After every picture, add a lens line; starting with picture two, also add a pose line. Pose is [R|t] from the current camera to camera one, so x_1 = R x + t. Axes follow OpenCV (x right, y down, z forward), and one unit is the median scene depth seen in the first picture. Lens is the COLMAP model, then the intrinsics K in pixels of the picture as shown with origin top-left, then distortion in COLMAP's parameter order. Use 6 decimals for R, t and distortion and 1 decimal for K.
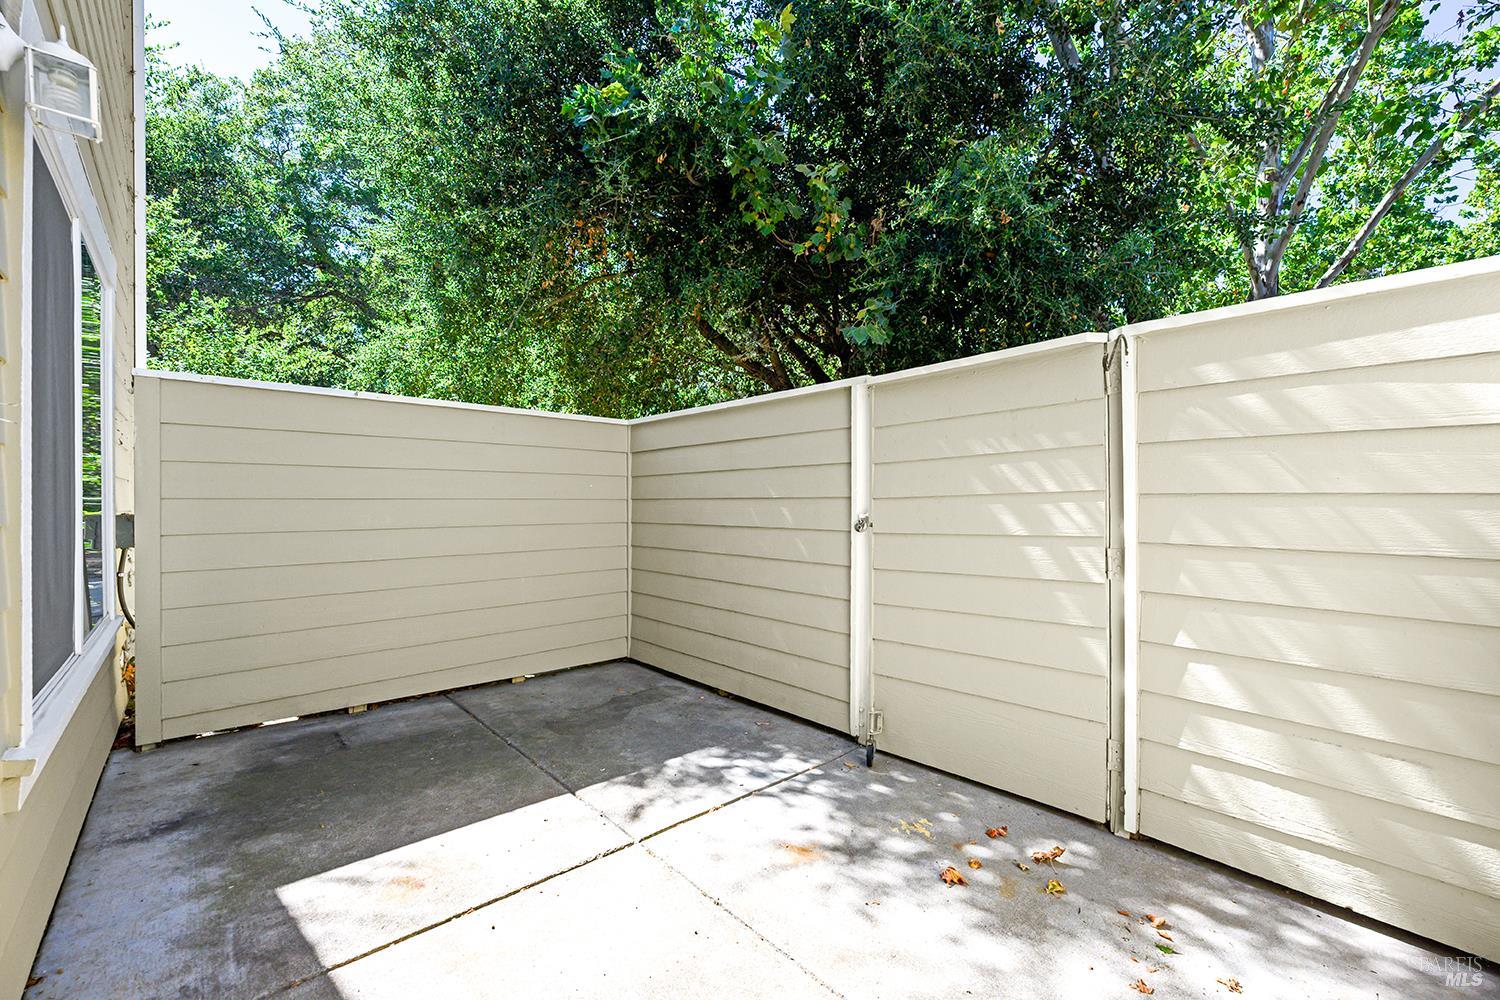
lens RADIAL K [[605.9, 0, 762.8], [0, 605.9, 508.0], [0, 0, 1]] dist [-0.017602, 0.002435]
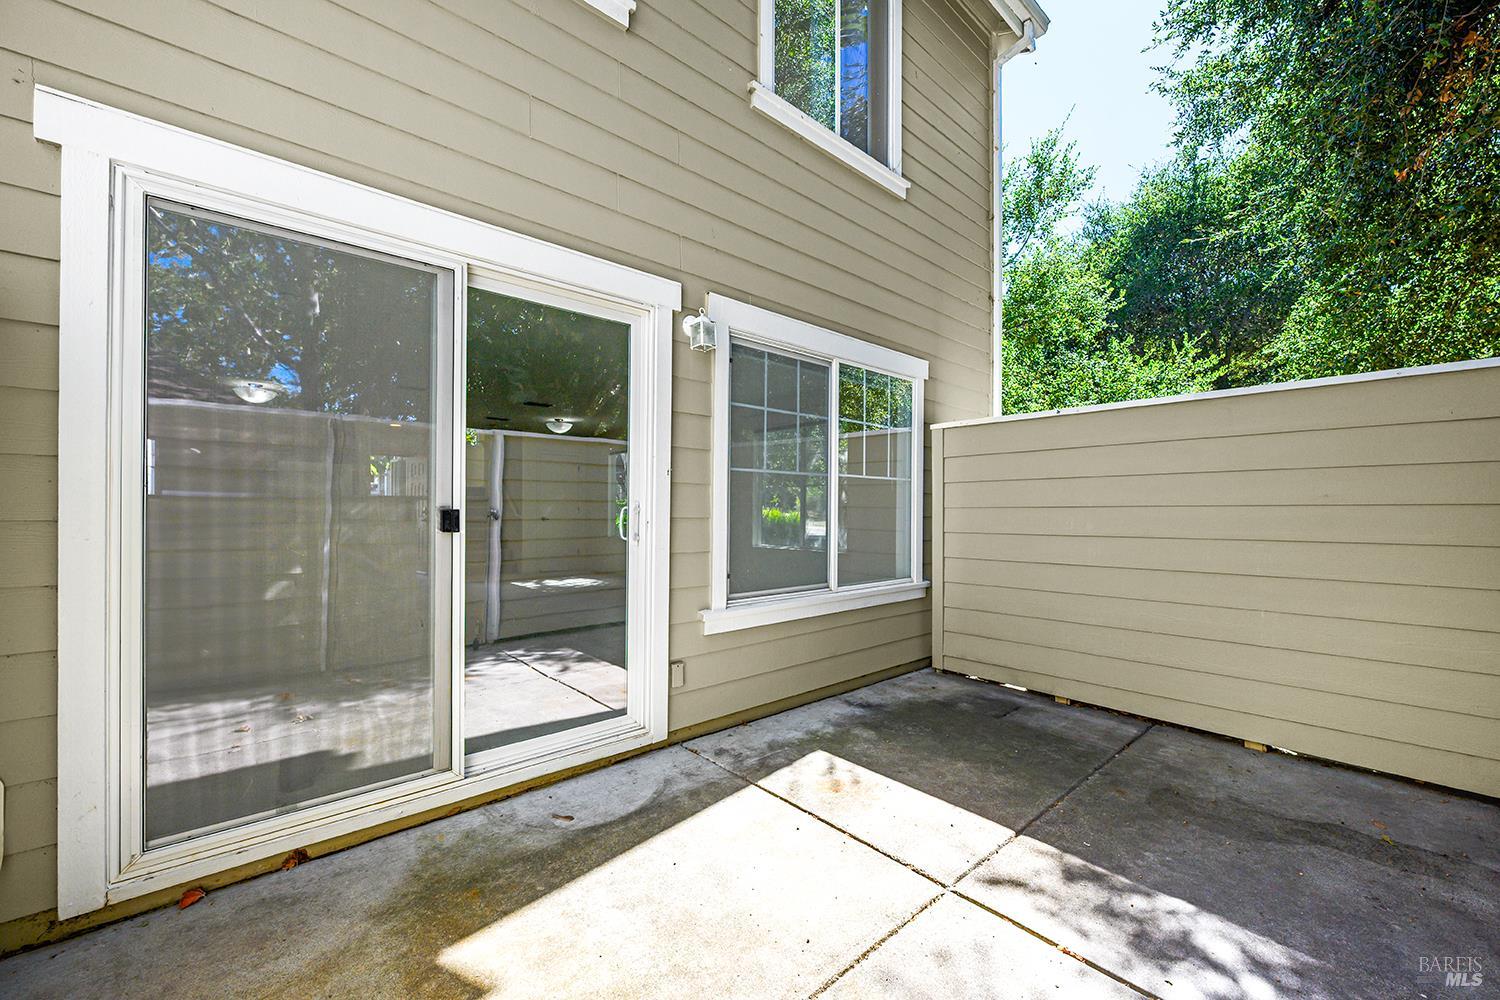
lens RADIAL K [[605.9, 0, 757.4], [0, 605.9, 506.8], [0, 0, 1]] dist [-0.017602, 0.002435]
pose [[-0.056907, -0.017475, -0.998227, 0.528794], [-0.013417, 0.999770, -0.016737, 0.010932], [0.998289, 0.012441, -0.057128, 0.588052]]
